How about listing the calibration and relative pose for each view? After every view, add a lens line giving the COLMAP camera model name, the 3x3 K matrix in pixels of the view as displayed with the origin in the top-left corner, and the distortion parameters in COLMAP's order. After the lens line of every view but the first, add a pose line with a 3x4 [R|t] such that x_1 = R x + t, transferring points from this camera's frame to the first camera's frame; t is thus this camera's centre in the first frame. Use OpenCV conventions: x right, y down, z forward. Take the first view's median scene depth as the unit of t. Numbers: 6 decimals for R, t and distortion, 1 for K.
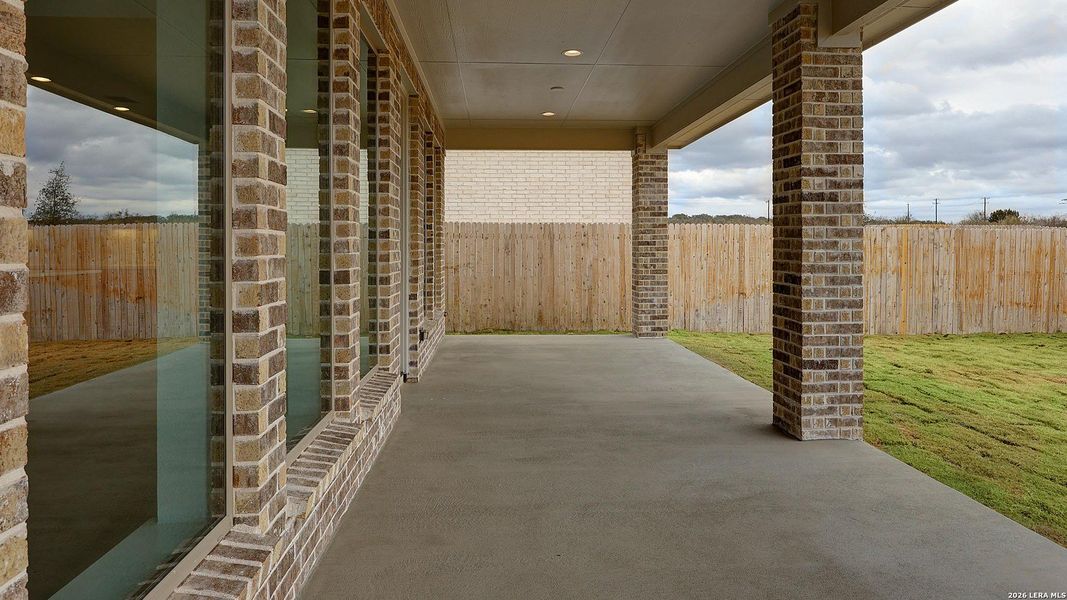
lens RADIAL K [[485.0, 0, 533.8], [0, 485.0, 262.6], [0, 0, 1]] dist [-0.000855, -0.000109]
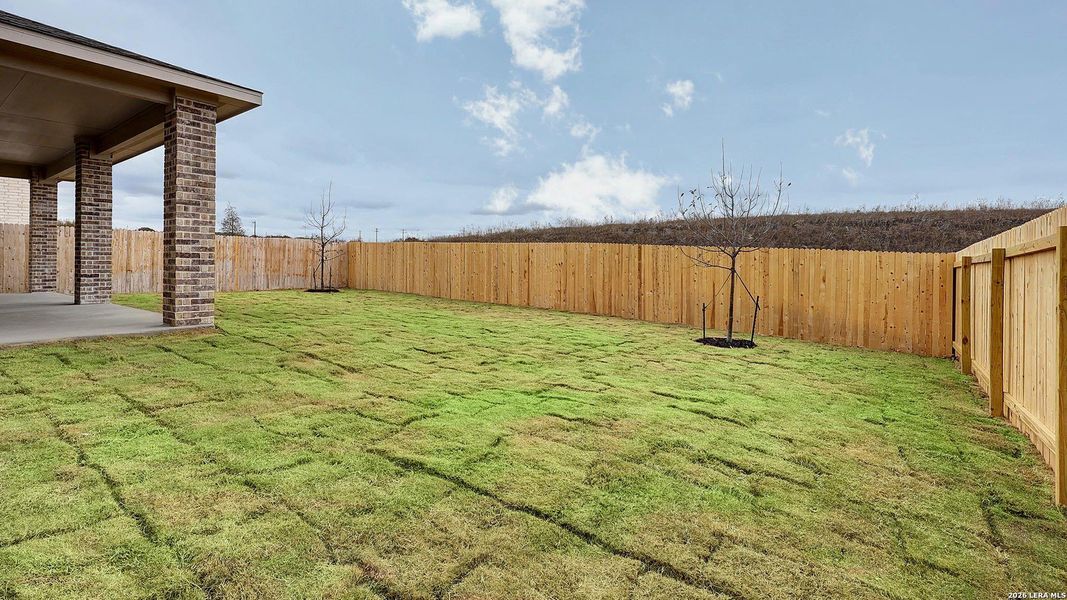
lens RADIAL K [[485.0, 0, 533.8], [0, 485.0, 262.6], [0, 0, 1]] dist [-0.000855, -0.000109]
pose [[0.659295, 0.006593, 0.751856, 0.192076], [0.029931, 0.998939, -0.035006, 0.302886], [-0.751288, 0.045583, 0.658398, -2.594055]]
